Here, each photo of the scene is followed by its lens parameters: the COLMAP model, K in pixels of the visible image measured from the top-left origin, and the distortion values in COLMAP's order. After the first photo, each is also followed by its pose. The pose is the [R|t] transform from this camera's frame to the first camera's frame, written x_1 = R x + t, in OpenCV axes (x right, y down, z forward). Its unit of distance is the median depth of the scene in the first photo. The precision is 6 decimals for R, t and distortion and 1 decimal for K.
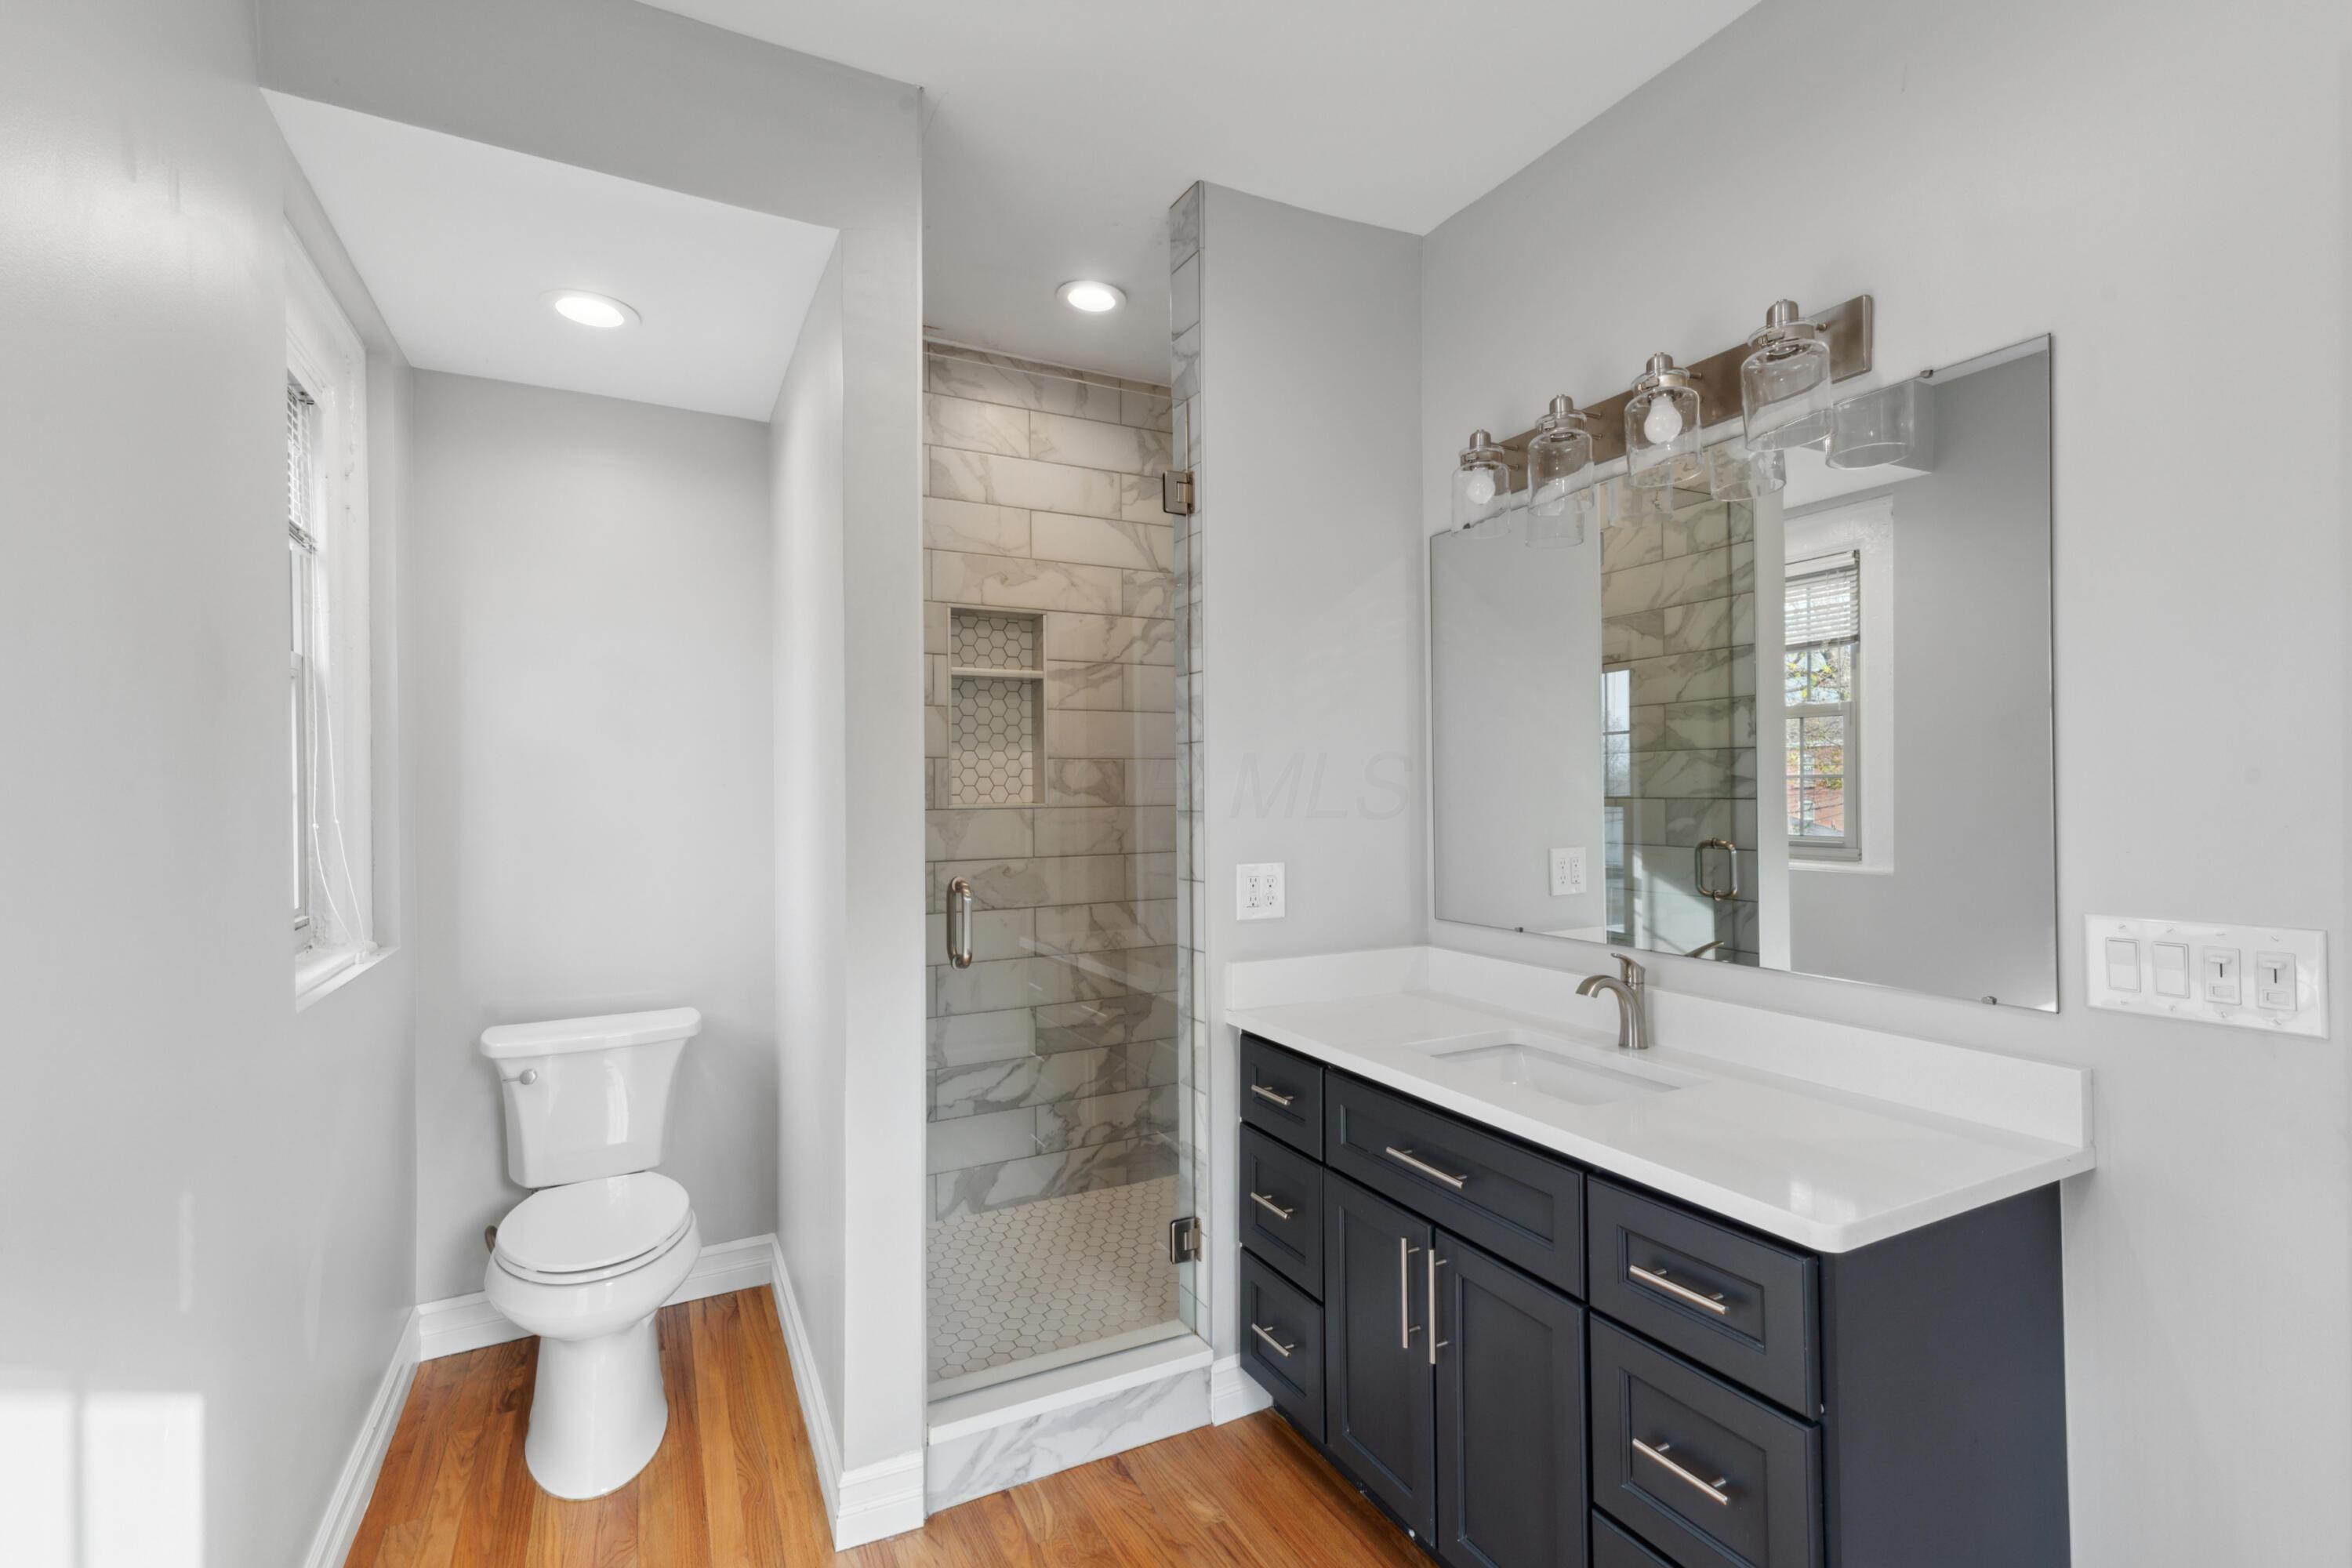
lens RADIAL K [[1040.4, 0, 1176.0], [0, 1040.4, 784.0], [0, 0, 1]] dist [0.012936, 0.000127]
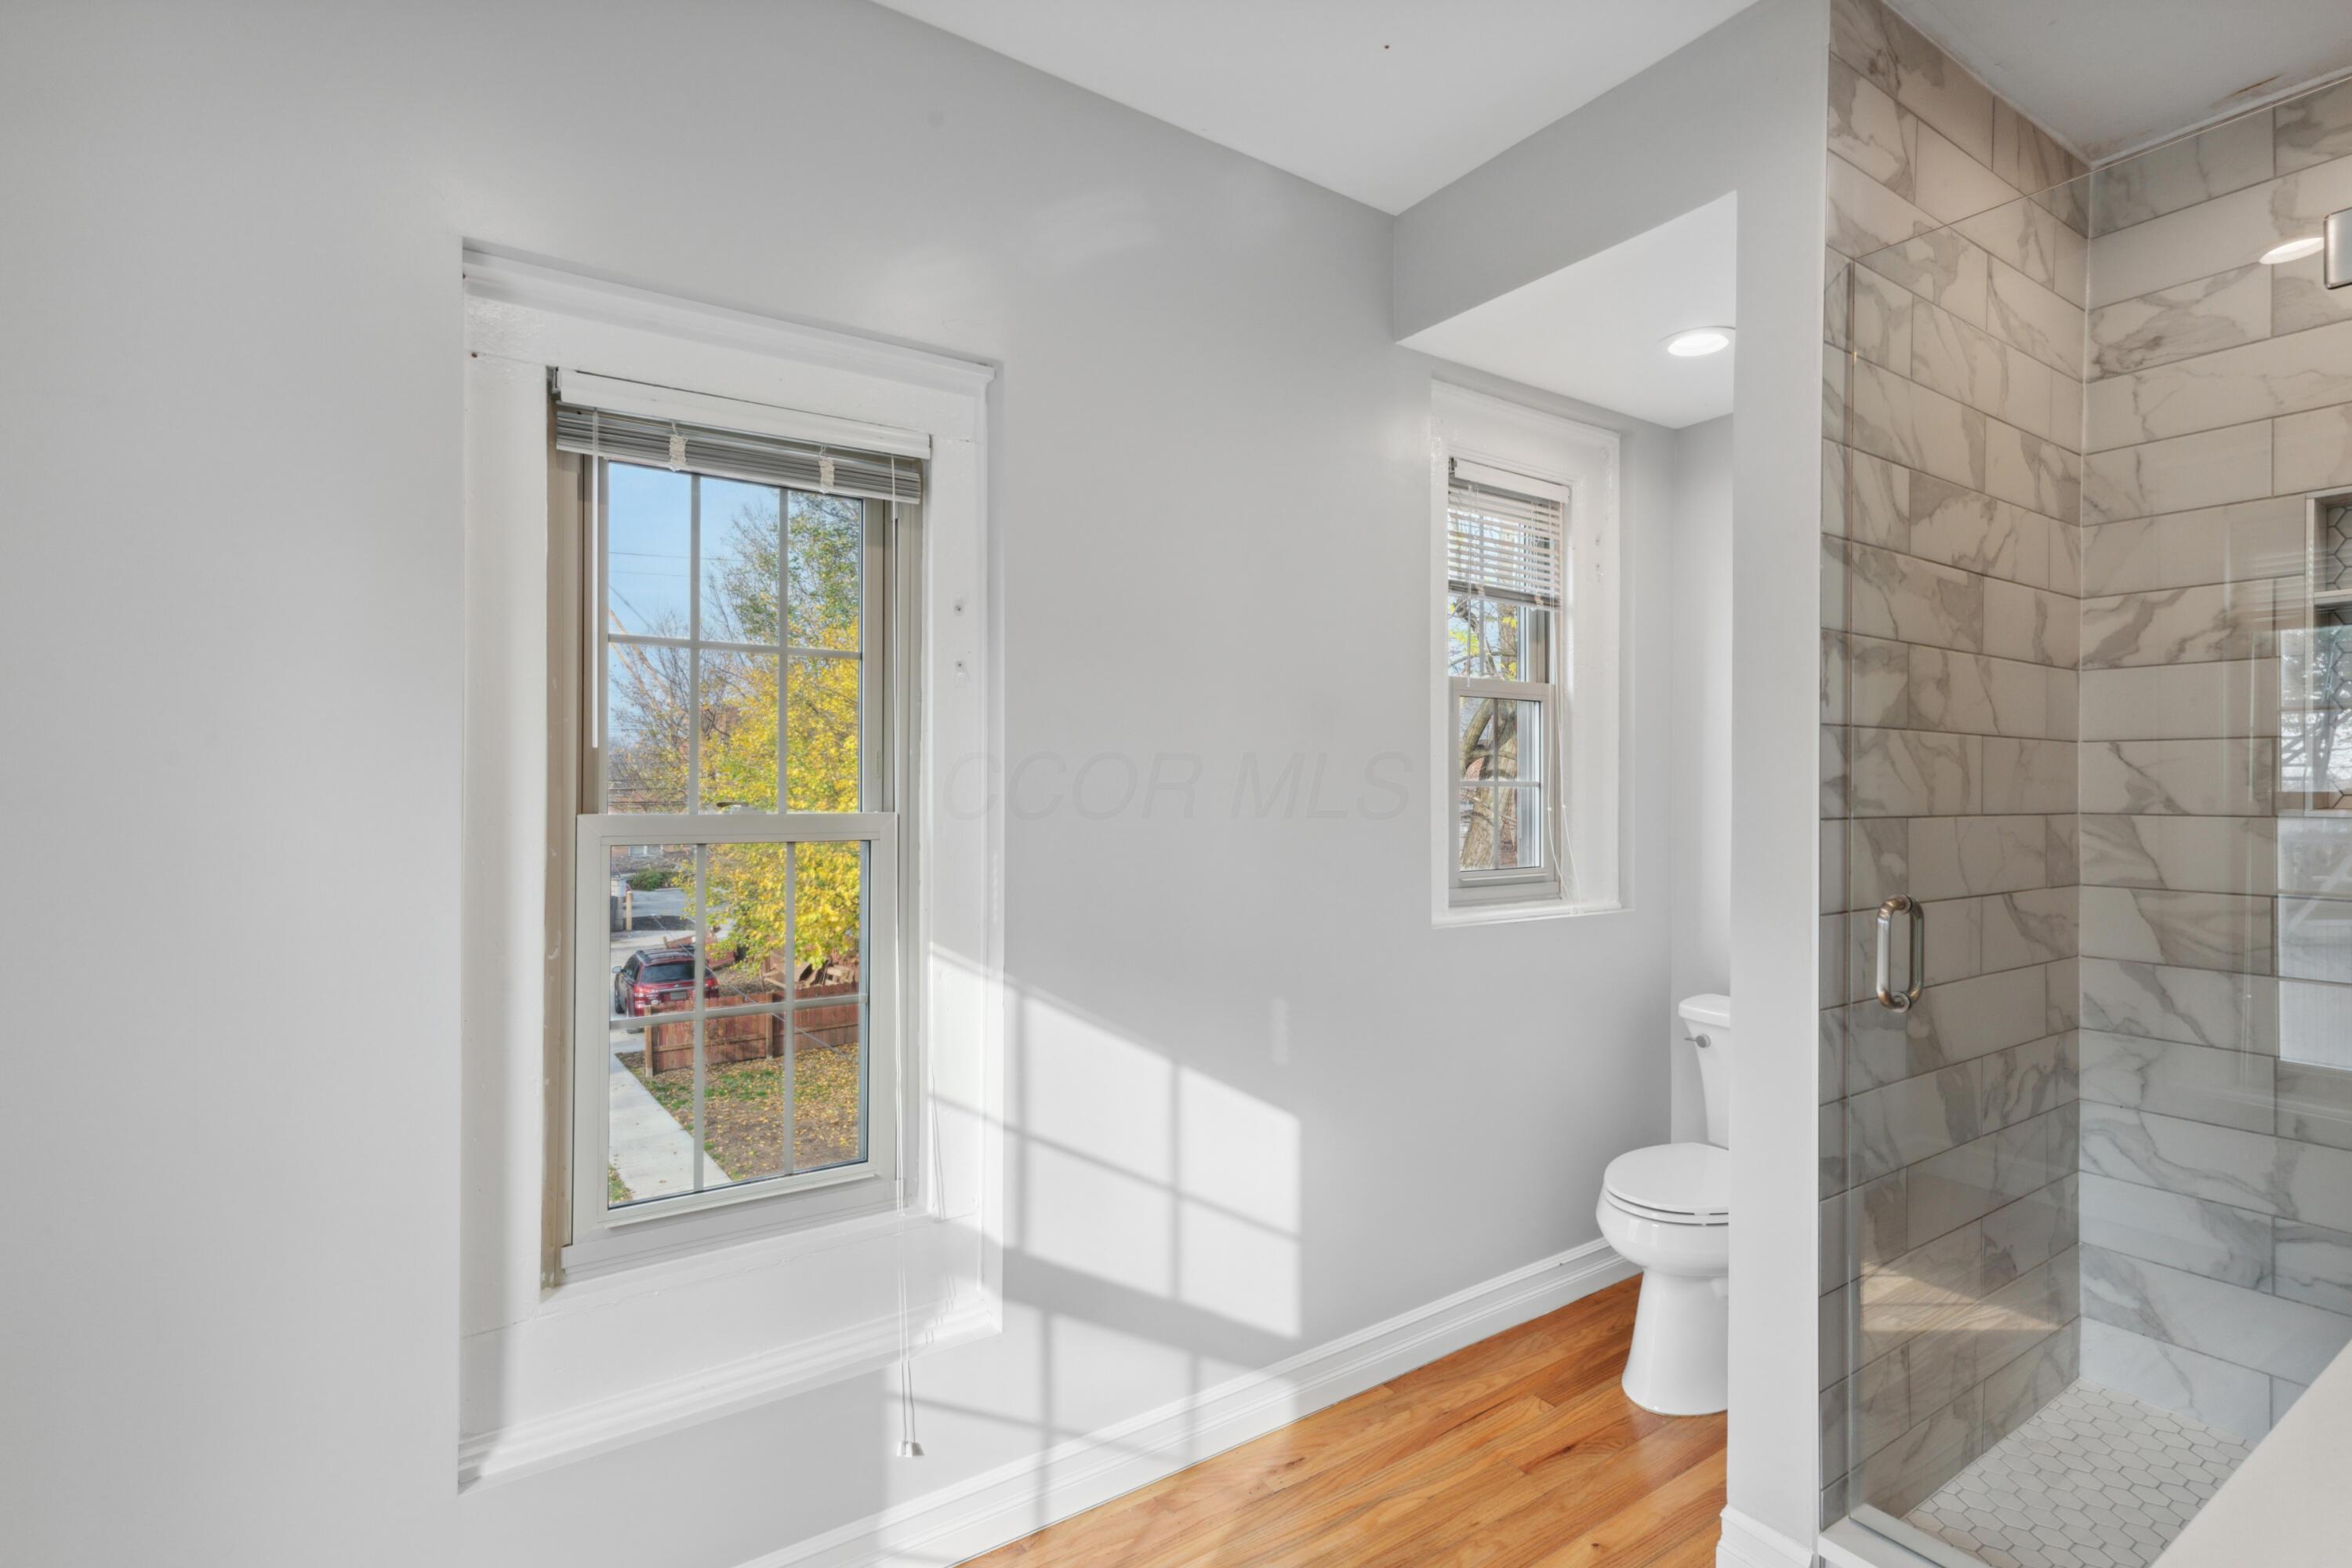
lens RADIAL K [[1108.4, 0, 1176.0], [0, 1108.4, 784.0], [0, 0, 1]] dist [0.000531, 0.000049]
pose [[0.114805, -0.000005, -0.993388, 0.573596], [0.000820, 1.000000, 0.000090, 0.006988], [0.993388, -0.000825, 0.114805, 0.361338]]
